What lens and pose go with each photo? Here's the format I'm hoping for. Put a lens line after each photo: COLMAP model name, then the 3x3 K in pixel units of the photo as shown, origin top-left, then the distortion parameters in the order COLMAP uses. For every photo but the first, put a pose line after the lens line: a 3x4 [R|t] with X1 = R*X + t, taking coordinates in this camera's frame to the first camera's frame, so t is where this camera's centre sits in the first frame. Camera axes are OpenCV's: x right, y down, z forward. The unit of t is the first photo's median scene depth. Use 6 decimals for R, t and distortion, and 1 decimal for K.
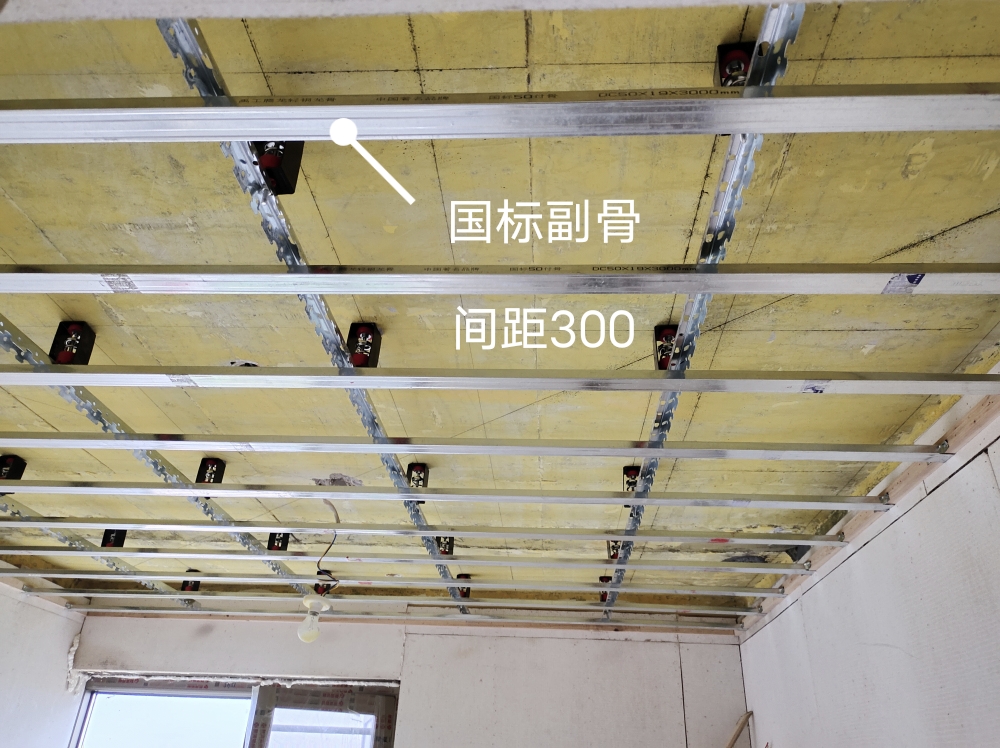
lens RADIAL K [[739.5, 0, 500.0], [0, 739.5, 374.0], [0, 0, 1]] dist [0.038430, -0.038785]
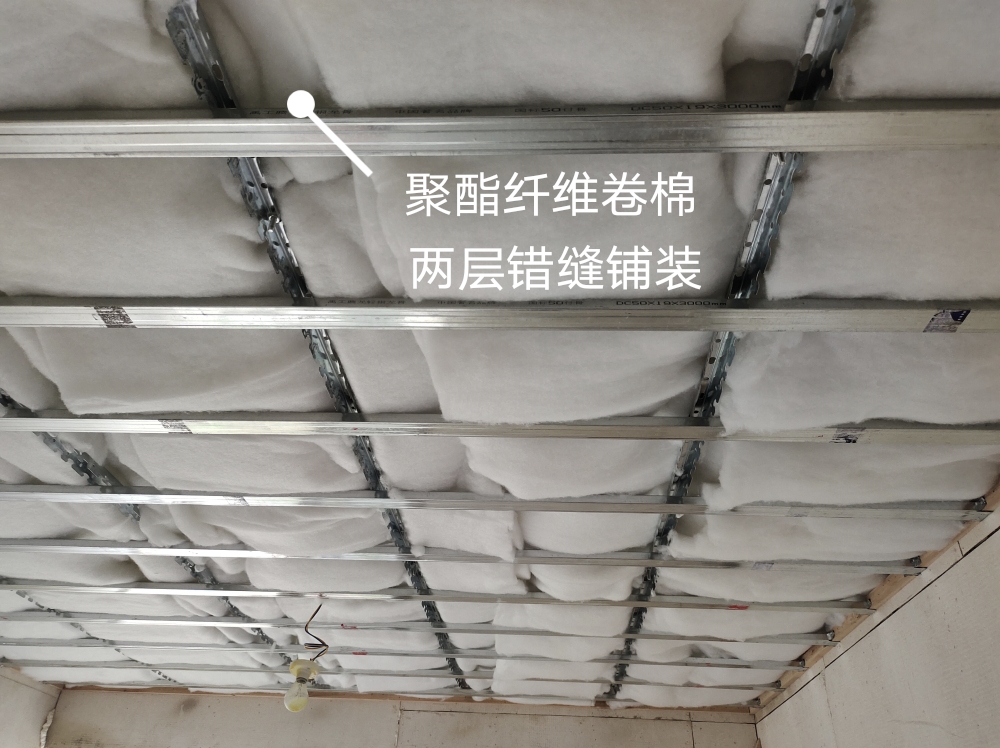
lens RADIAL K [[742.1, 0, 500.0], [0, 742.1, 374.0], [0, 0, 1]] dist [0.042564, -0.047496]
pose [[0.999971, 0.005858, 0.004813, -0.017565], [-0.005401, 0.995916, -0.090123, 0.021355], [-0.005321, 0.090095, 0.995919, 0.041612]]
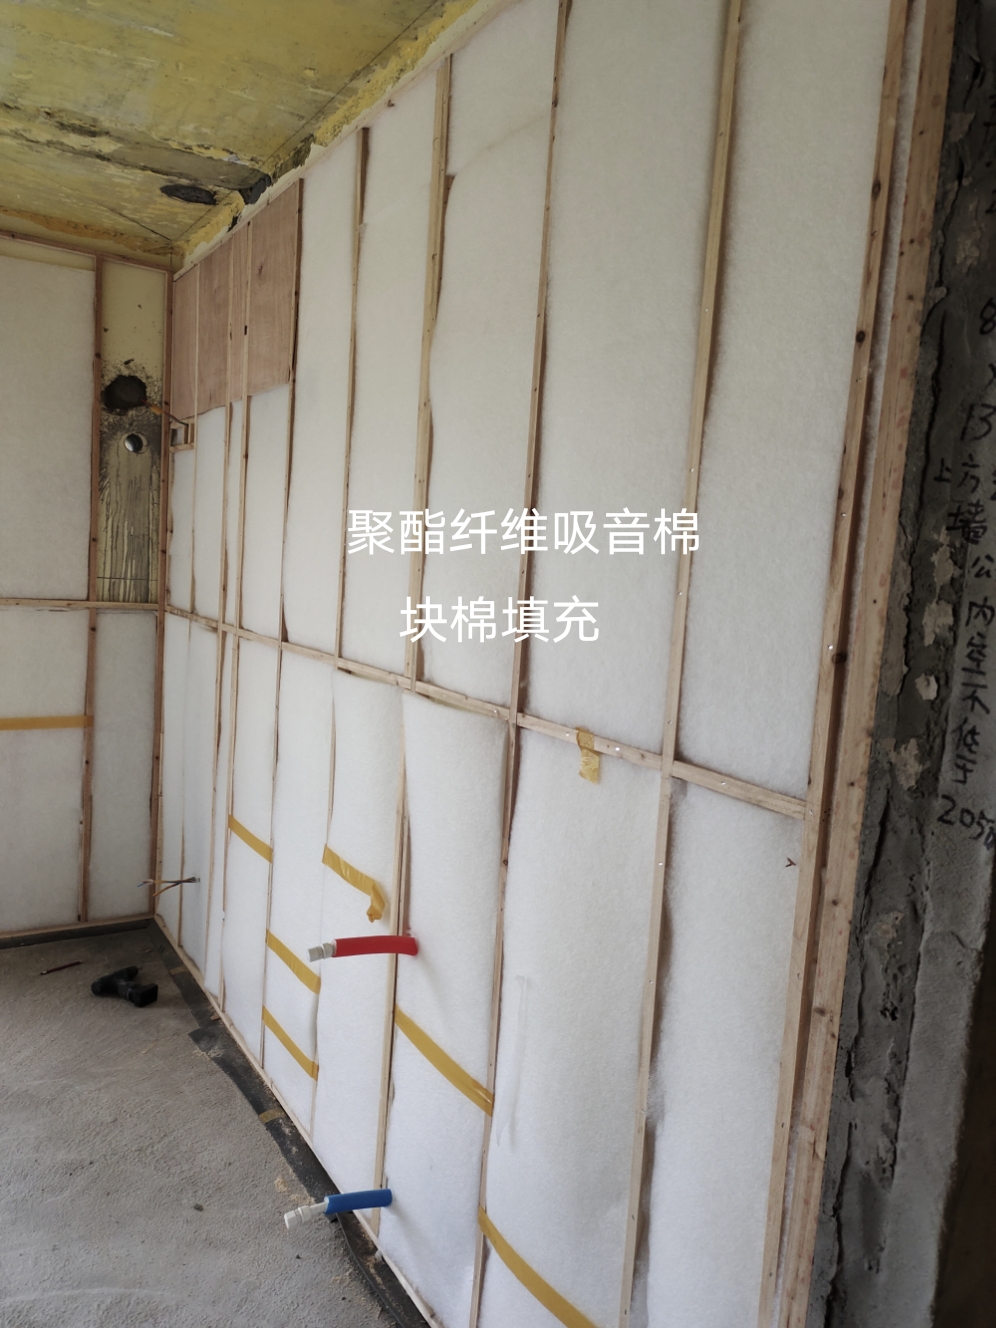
lens RADIAL K [[977.8, 0, 498.0], [0, 977.8, 664.0], [0, 0, 1]] dist [0.043683, -0.040377]
pose [[0.817221, -0.048128, 0.574312, -0.088404], [-0.310689, 0.802519, 0.509349, 0.004404], [-0.485410, -0.594683, 0.640882, -0.336695]]
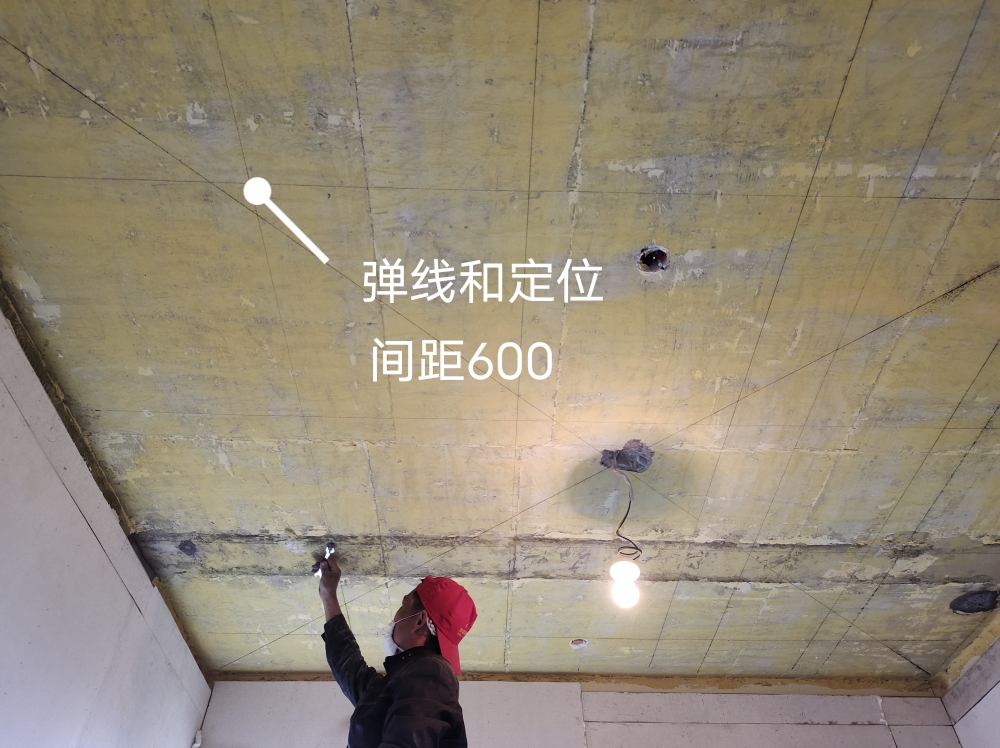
lens RADIAL K [[738.7, 0, 500.0], [0, 738.7, 374.0], [0, 0, 1]] dist [0.049791, -0.048480]
pose [[0.995930, 0.029518, 0.085156, -0.639597], [-0.001872, 0.951418, -0.307897, 0.466453], [-0.090108, 0.306484, 0.947601, 0.089055]]
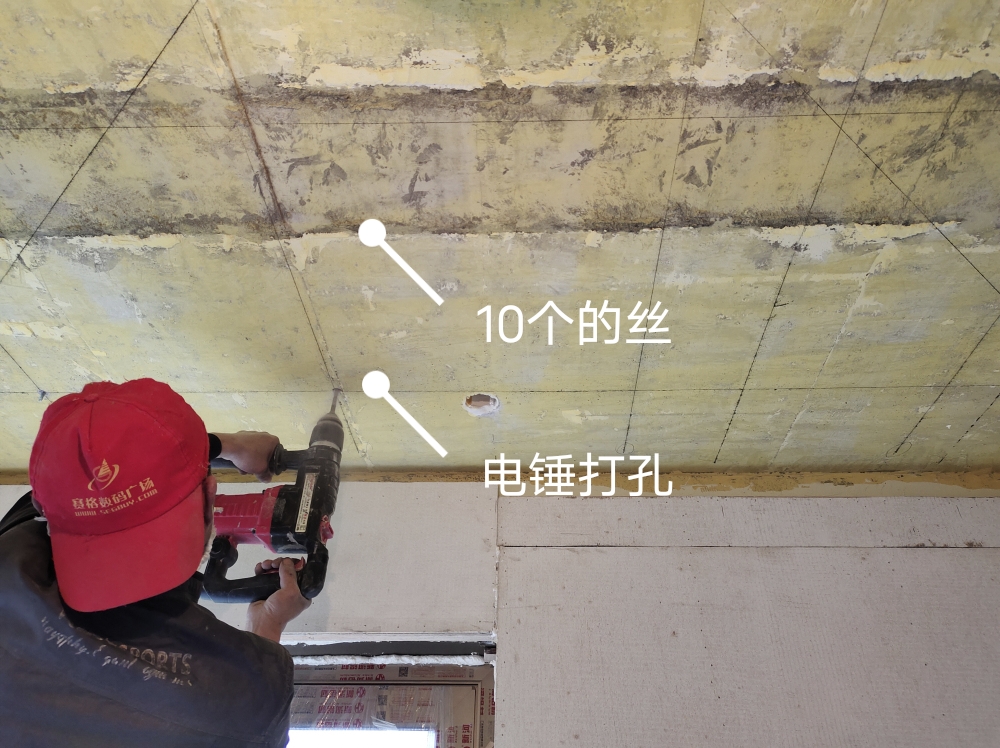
lens RADIAL K [[736.3, 0, 500.0], [0, 736.3, 374.0], [0, 0, 1]] dist [0.043683, -0.040377]
pose [[0.999587, -0.006386, 0.028016, -0.282719], [0.010431, 0.989124, -0.146714, 0.629521], [-0.026774, 0.146946, 0.988782, 1.043928]]
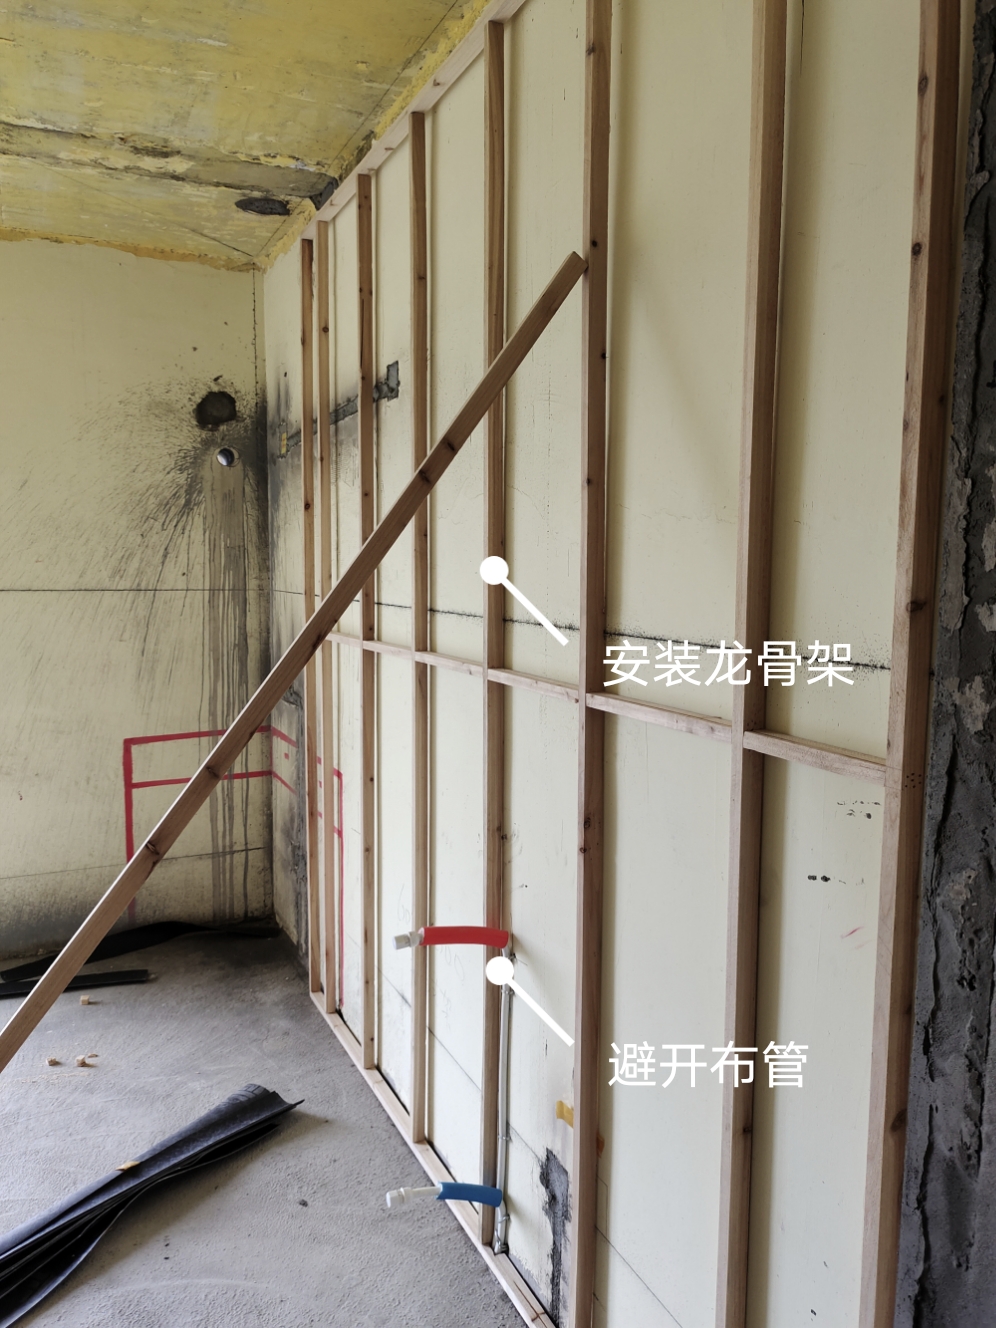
lens RADIAL K [[985.5, 0, 498.0], [0, 985.5, 664.0], [0, 0, 1]] dist [0.042564, -0.047496]
pose [[0.876791, -0.083639, 0.473541, -0.031574], [-0.211193, 0.817723, 0.535469, 0.025198], [-0.432012, -0.569503, 0.699308, -0.362519]]
